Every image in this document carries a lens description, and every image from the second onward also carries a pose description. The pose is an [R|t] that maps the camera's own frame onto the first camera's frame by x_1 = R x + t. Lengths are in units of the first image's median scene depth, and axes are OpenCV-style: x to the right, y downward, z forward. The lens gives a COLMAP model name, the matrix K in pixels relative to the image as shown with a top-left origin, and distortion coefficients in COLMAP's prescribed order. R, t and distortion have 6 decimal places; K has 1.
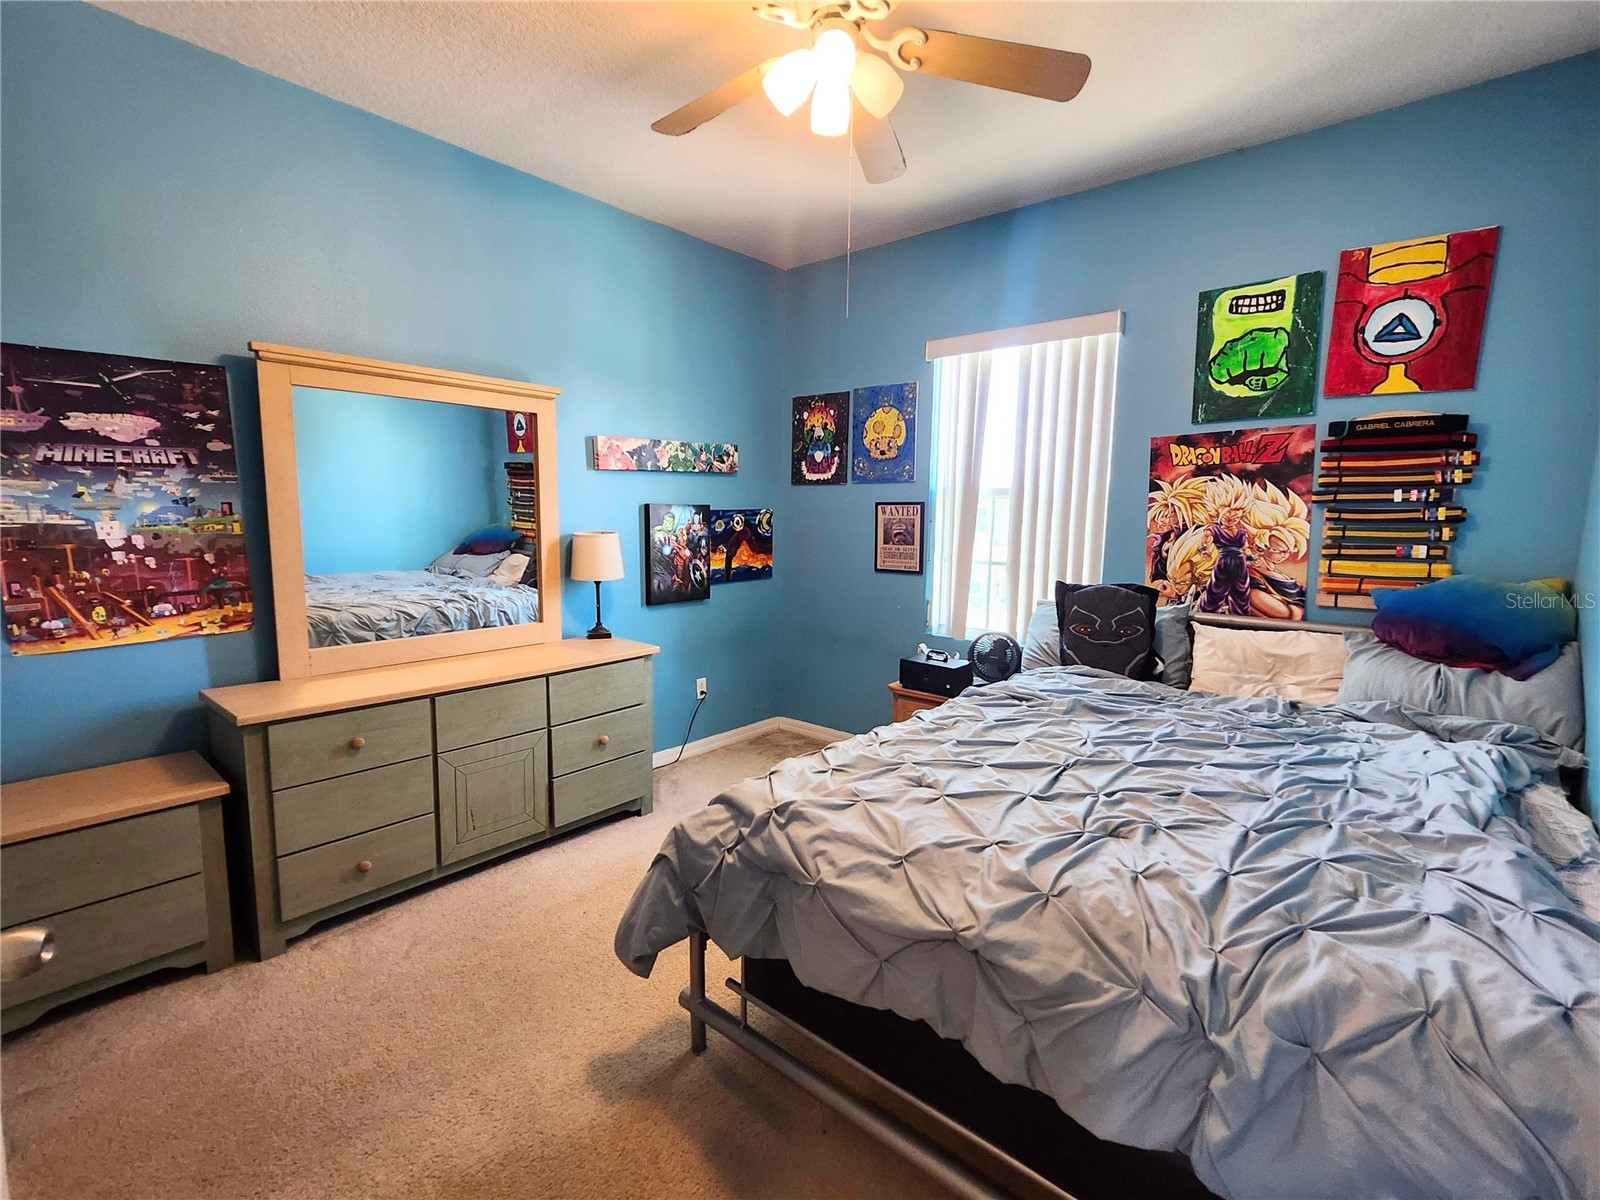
lens RADIAL K [[671.7, 0, 791.7], [0, 671.7, 604.4], [0, 0, 1]] dist [0.000800, 0.000538]
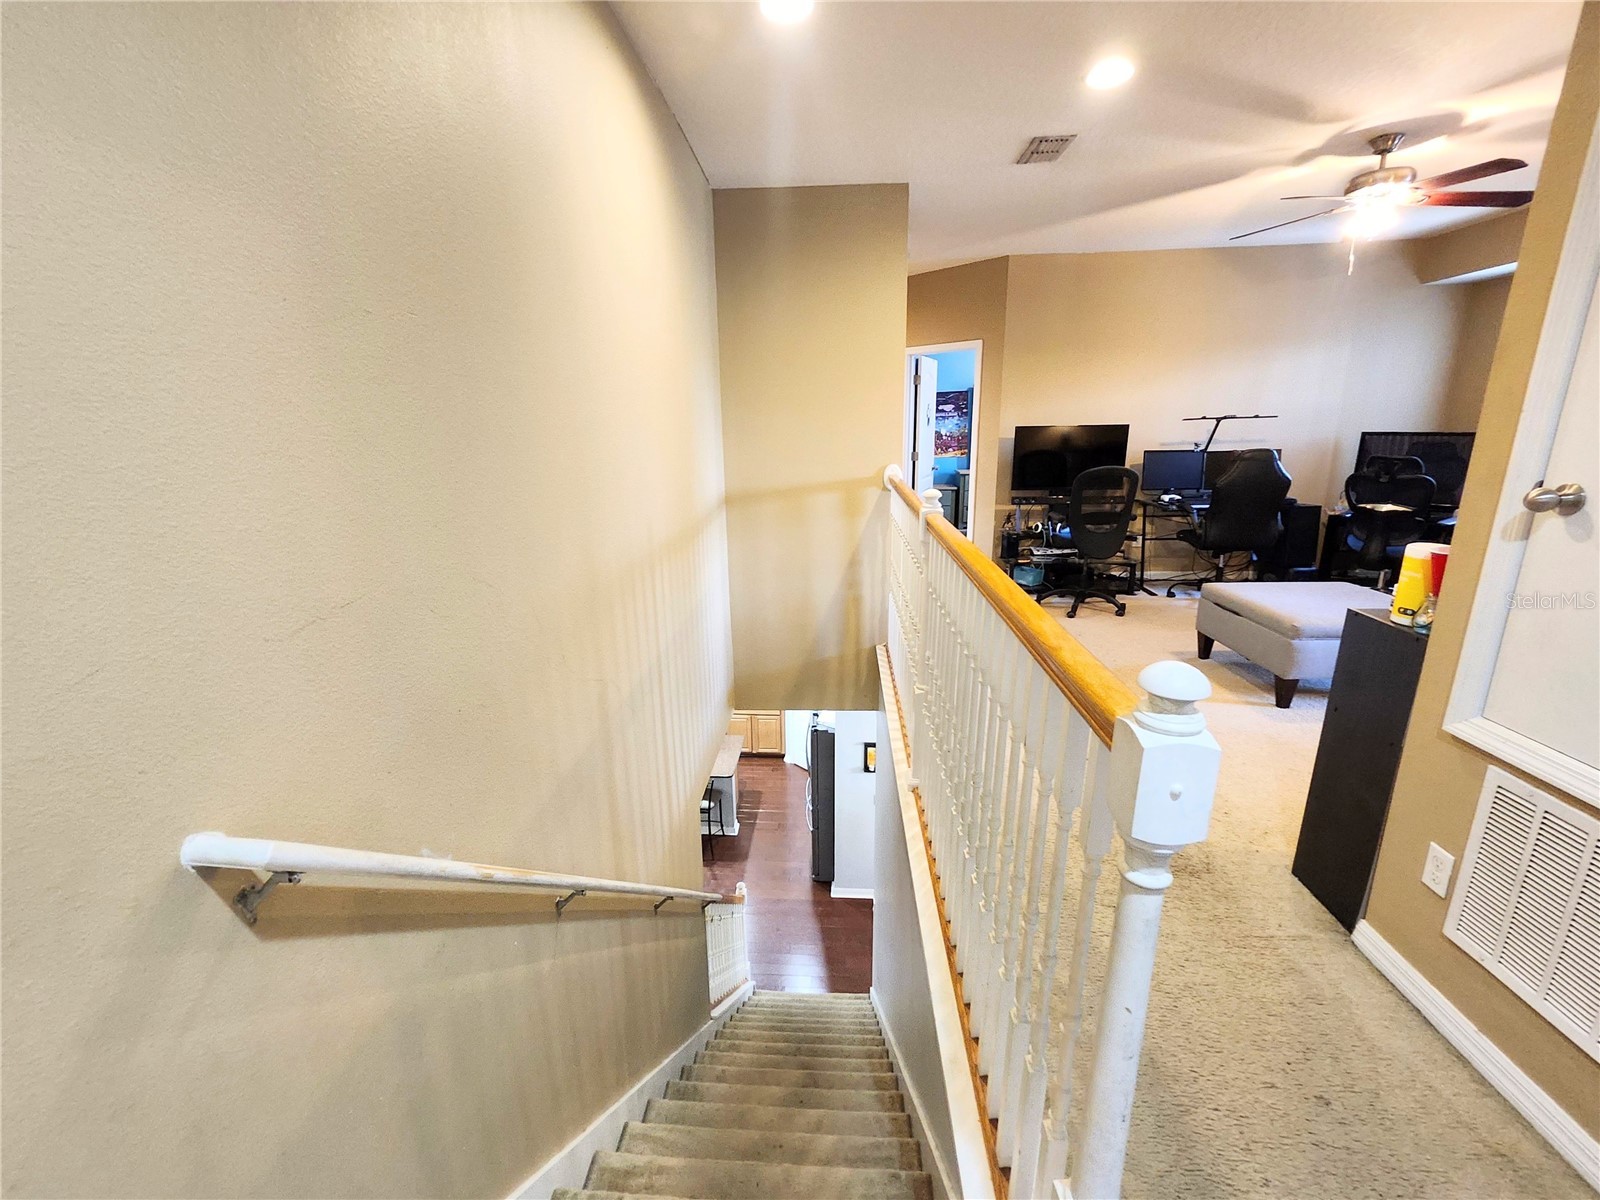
lens RADIAL K [[671.7, 0, 791.7], [0, 671.7, 604.4], [0, 0, 1]] dist [0.000800, 0.000538]
pose [[0.574367, 0.179177, -0.798748, 2.162610], [-0.076509, 0.983230, 0.165543, 0.353542], [0.815014, -0.033971, 0.578444, -2.425528]]
